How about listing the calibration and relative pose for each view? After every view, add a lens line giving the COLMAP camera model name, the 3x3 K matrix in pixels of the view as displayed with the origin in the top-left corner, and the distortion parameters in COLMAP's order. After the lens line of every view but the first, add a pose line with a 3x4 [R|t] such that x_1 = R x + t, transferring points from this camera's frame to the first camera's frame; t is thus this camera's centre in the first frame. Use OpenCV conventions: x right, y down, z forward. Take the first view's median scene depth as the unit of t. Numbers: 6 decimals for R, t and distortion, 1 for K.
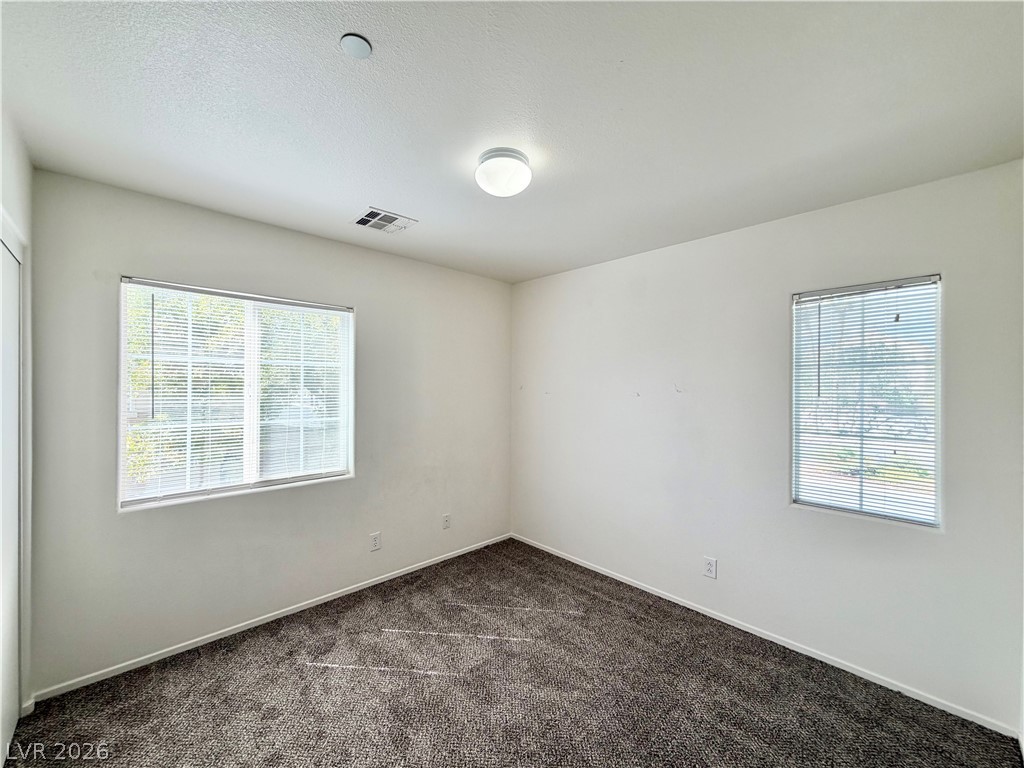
lens RADIAL K [[414.0, 0, 509.1], [0, 414.0, 387.1], [0, 0, 1]] dist [-0.000421, 0.000063]
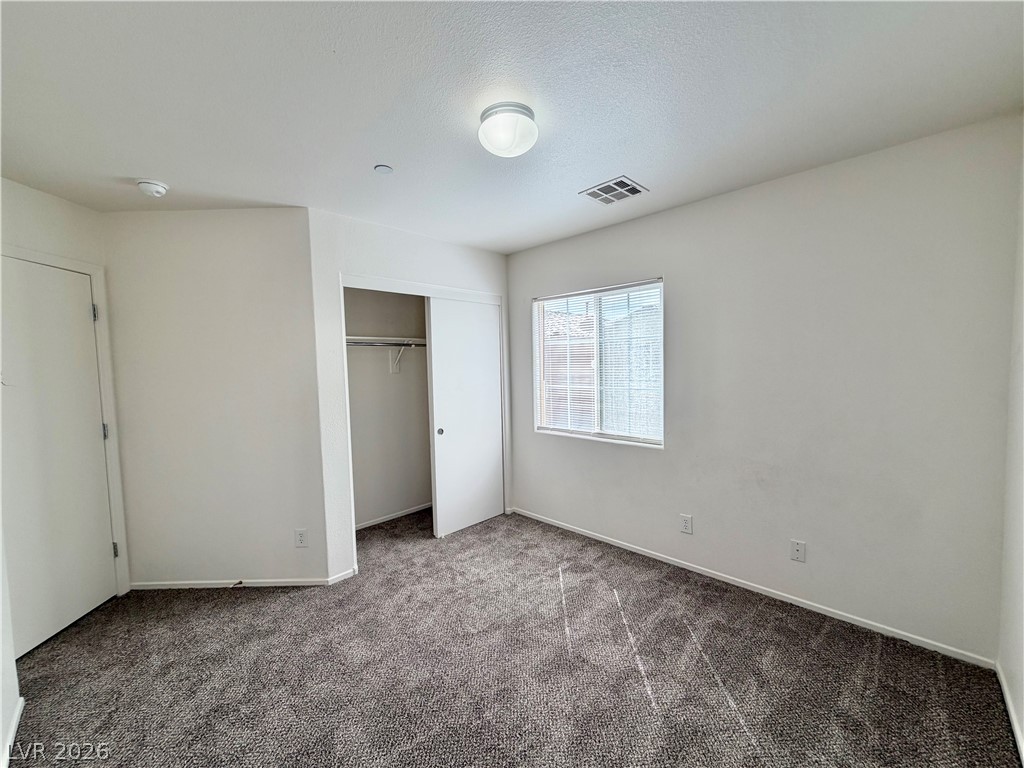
lens RADIAL K [[410.2, 0, 506.7], [0, 410.2, 389.8], [0, 0, 1]] dist [-0.001671, -0.000205]
pose [[0.026255, 0.060725, -0.997809, 0.699132], [0.021117, 0.997897, 0.061286, 0.007849], [0.999432, -0.022680, 0.024918, 0.710821]]
